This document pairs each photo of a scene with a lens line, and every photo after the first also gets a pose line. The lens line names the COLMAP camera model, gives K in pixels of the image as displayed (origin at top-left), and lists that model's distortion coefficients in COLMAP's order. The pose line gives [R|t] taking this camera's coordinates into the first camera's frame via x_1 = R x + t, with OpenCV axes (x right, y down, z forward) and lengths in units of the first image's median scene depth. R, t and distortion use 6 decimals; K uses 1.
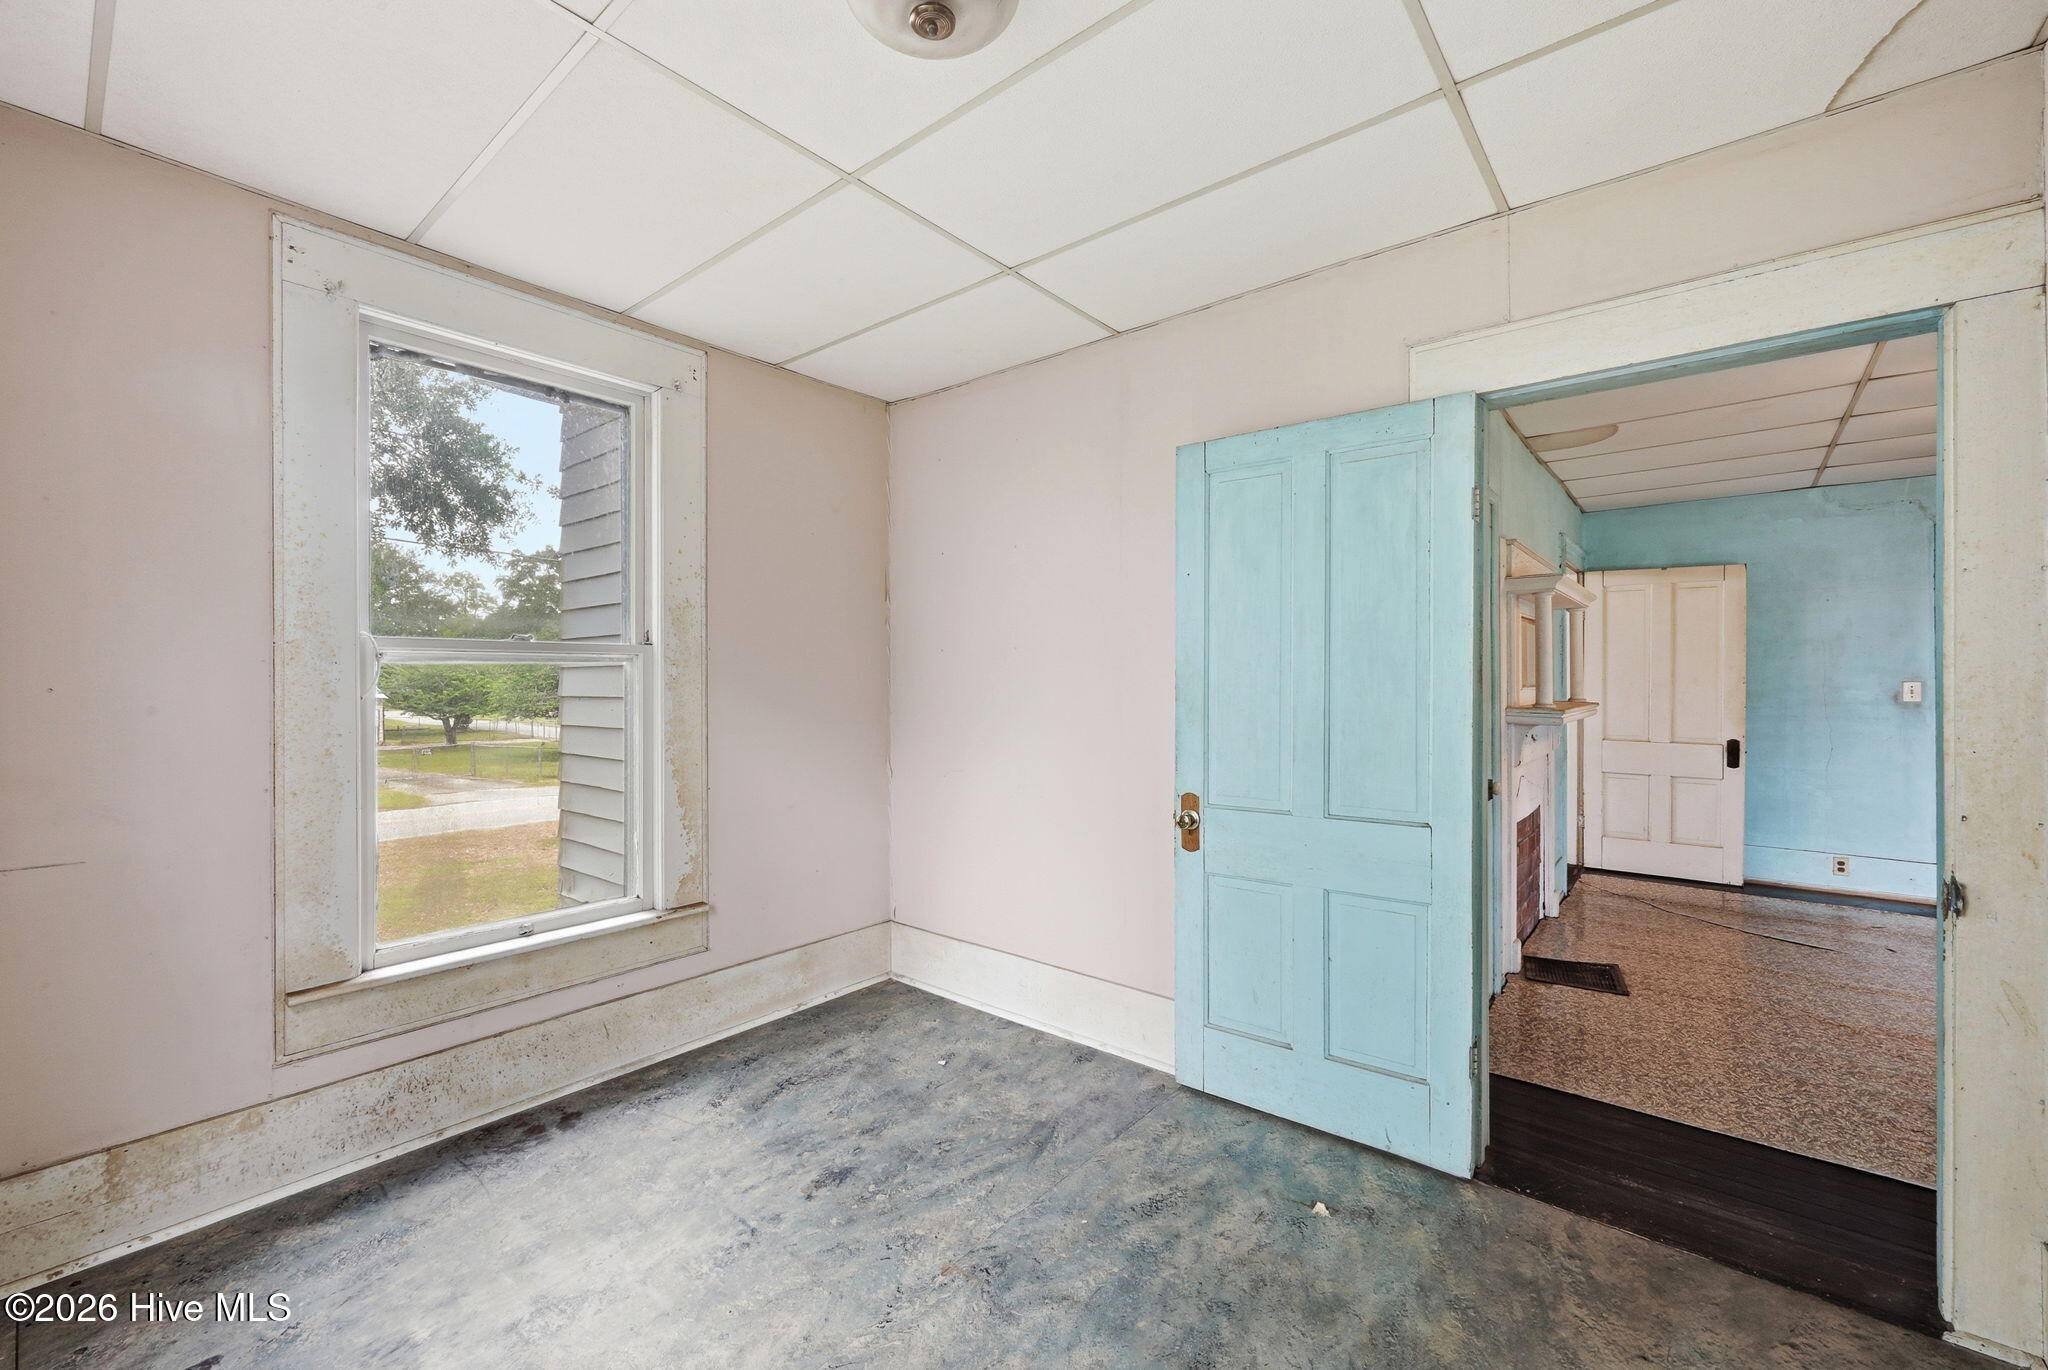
lens RADIAL K [[831.9, 0, 1023.3], [0, 831.9, 683.0], [0, 0, 1]] dist [-0.003176, 0.000338]
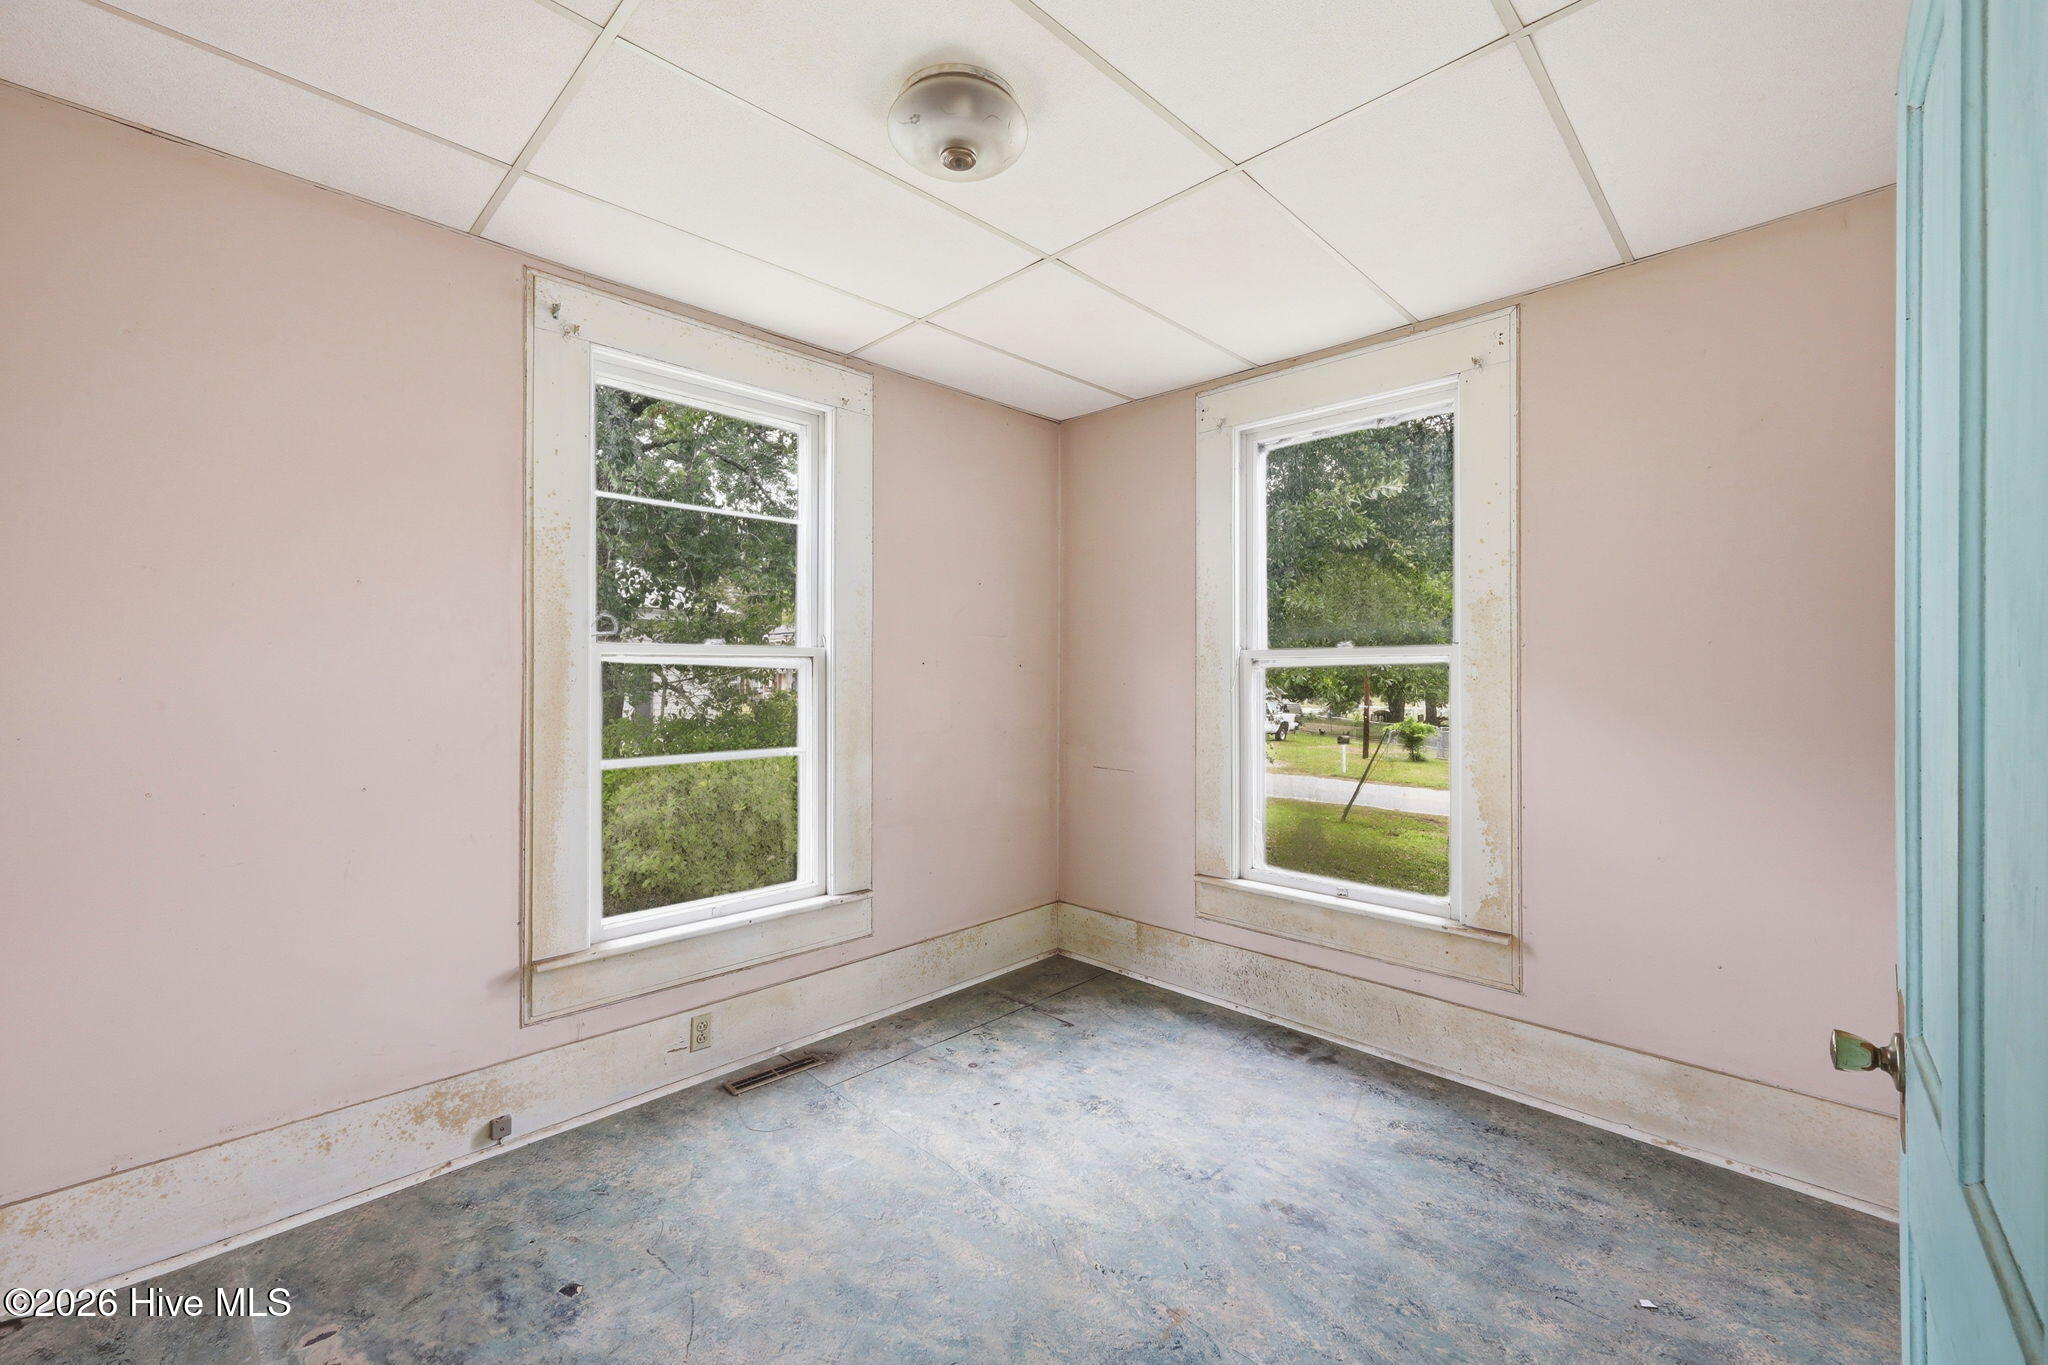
lens RADIAL K [[831.9, 0, 1024.0], [0, 831.9, 674.1], [0, 0, 1]] dist [-0.003176, 0.000338]
pose [[-0.088819, -0.001785, -0.996046, 0.648250], [-0.006750, 0.999977, -0.001190, -0.008163], [0.996025, 0.006618, -0.088829, 0.687960]]
